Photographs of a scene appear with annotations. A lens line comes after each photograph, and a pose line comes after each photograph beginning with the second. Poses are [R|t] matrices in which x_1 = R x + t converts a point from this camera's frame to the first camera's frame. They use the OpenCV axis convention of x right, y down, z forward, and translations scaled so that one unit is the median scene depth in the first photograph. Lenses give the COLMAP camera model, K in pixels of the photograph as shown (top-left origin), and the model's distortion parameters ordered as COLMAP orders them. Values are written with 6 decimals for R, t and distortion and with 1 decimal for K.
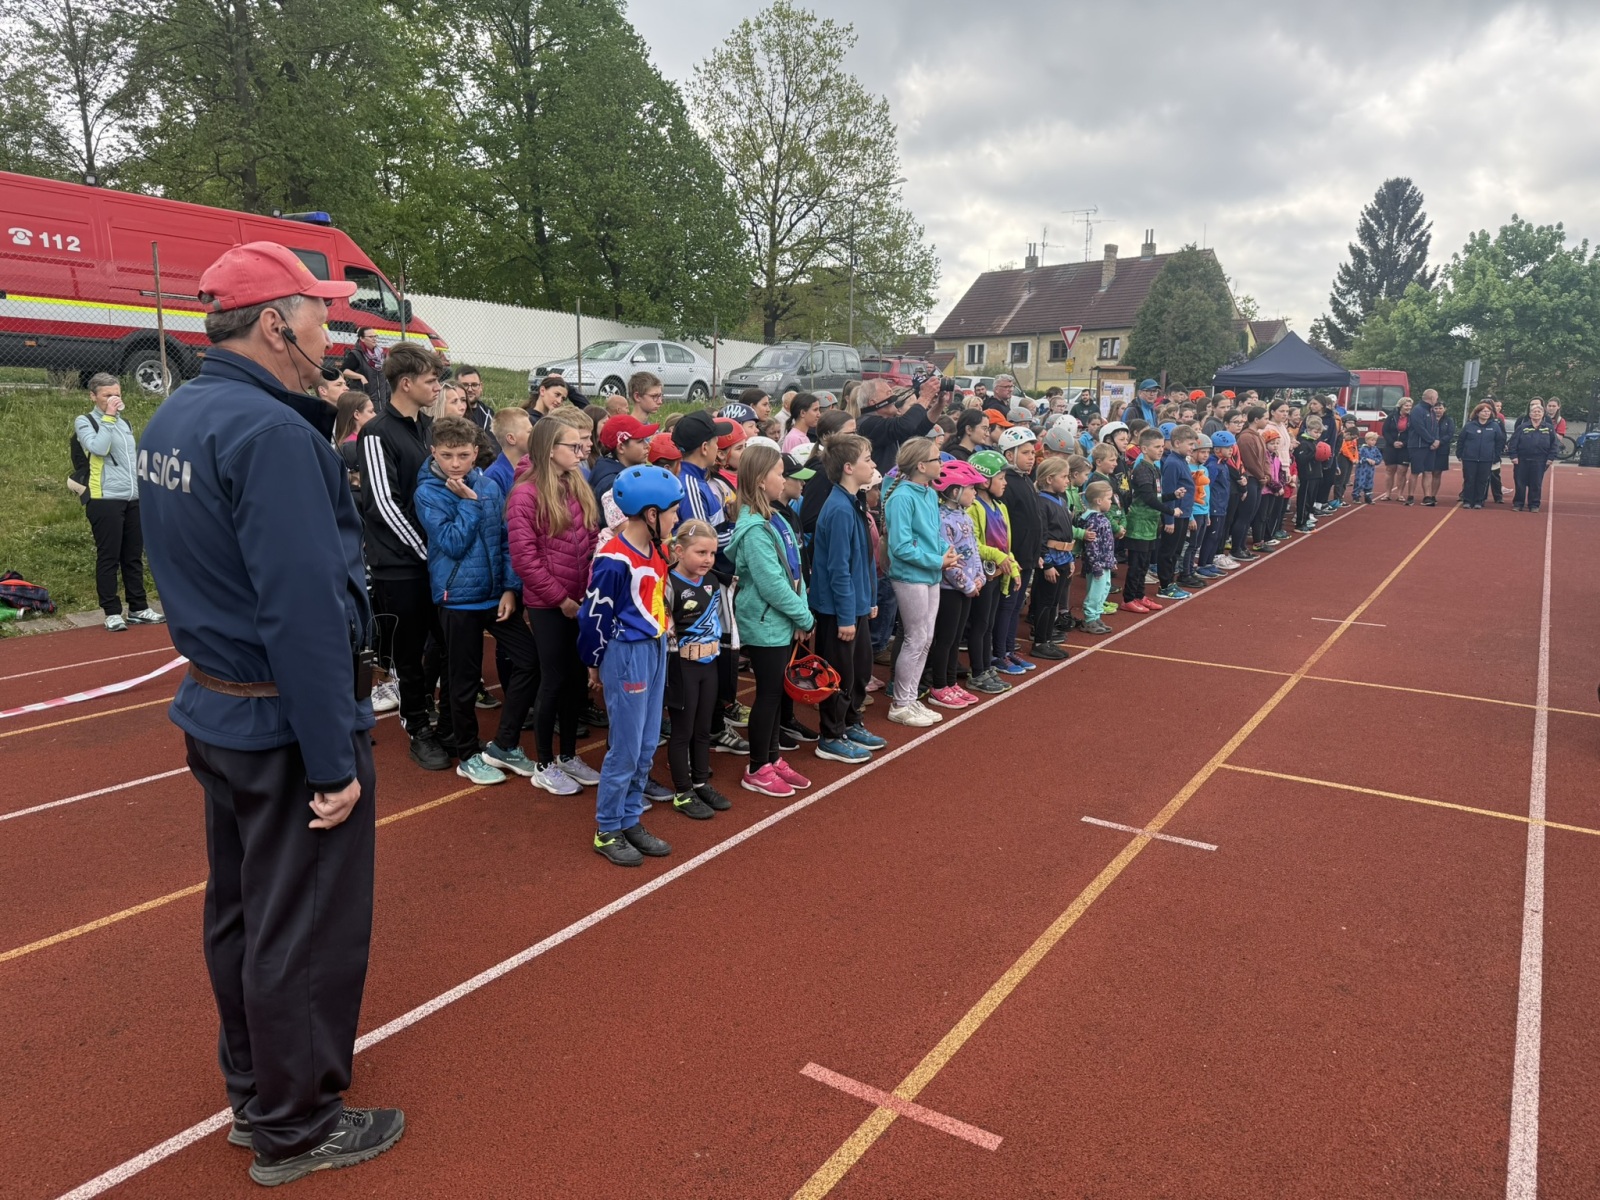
lens RADIAL K [[1083.2, 0, 810.4], [0, 1083.2, 602.5], [0, 0, 1]] dist [0.054291, -0.048556]
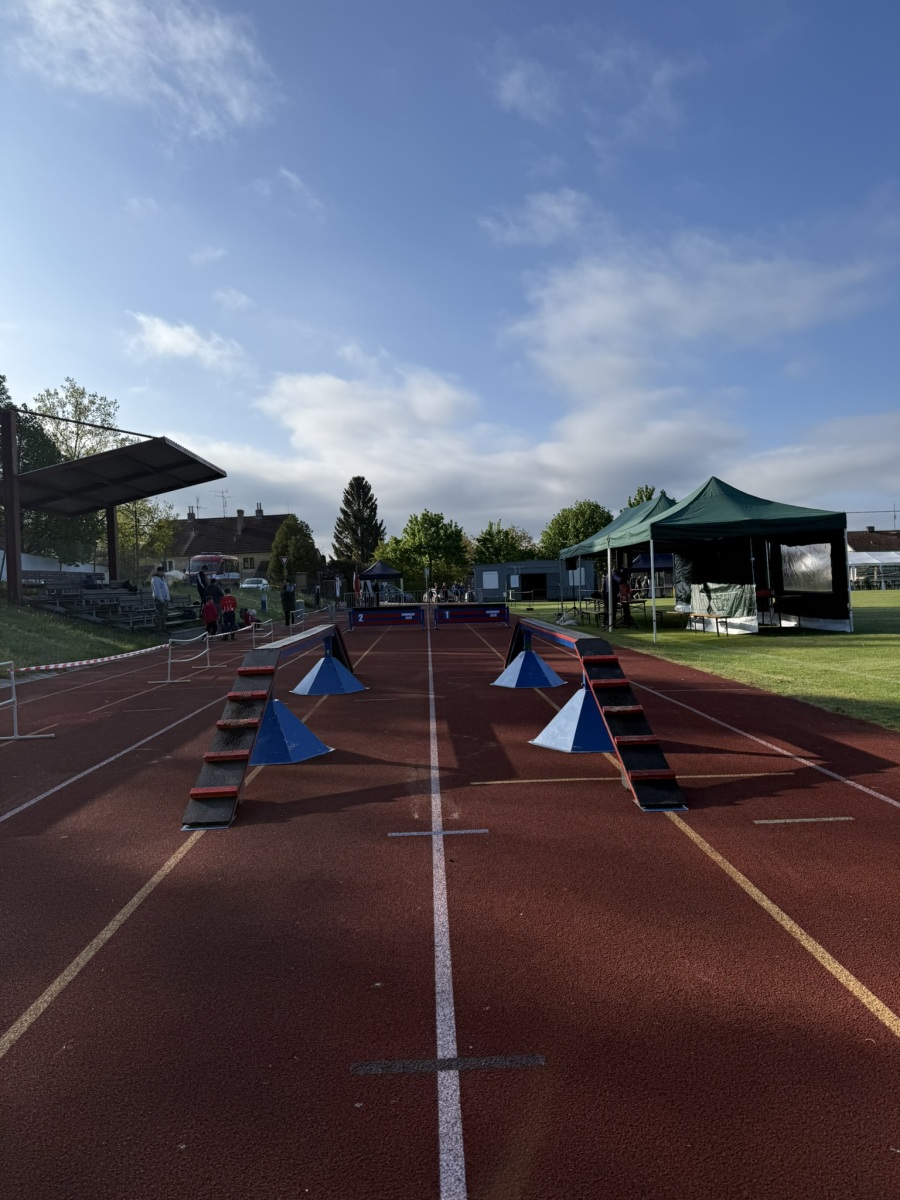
lens RADIAL K [[812.4, 0, 456.9], [0, 812.4, 595.7], [0, 0, 1]] dist [0.054291, -0.048556]
pose [[0.811196, -0.041195, 0.583322, -0.343456], [0.146824, 0.979910, -0.134979, 0.084153], [-0.566042, 0.195140, 0.800947, -0.421248]]
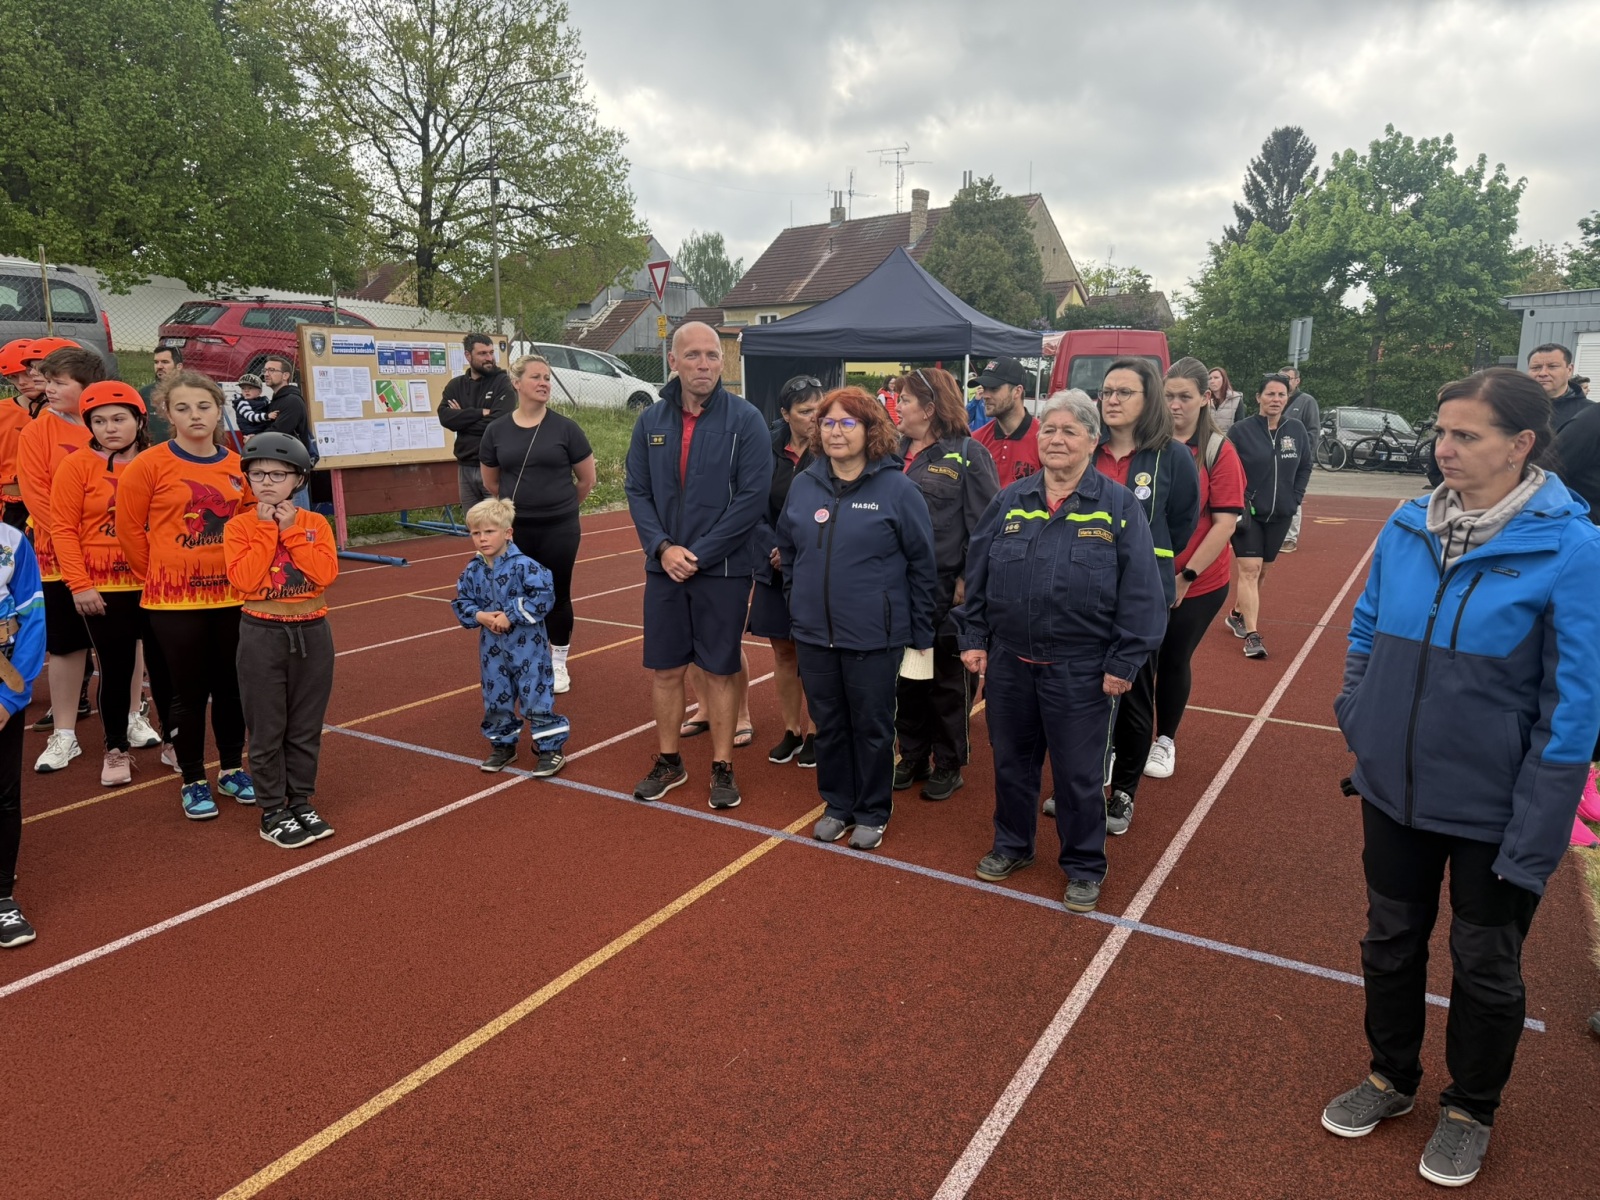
lens RADIAL K [[1083.2, 0, 802.9], [0, 1083.2, 608.8], [0, 0, 1]] dist [0.054291, -0.048556]
pose [[0.998882, -0.014739, 0.044915, 0.208138], [0.013919, 0.999732, 0.018500, -0.049782], [-0.045176, -0.017854, 0.998820, 0.275613]]
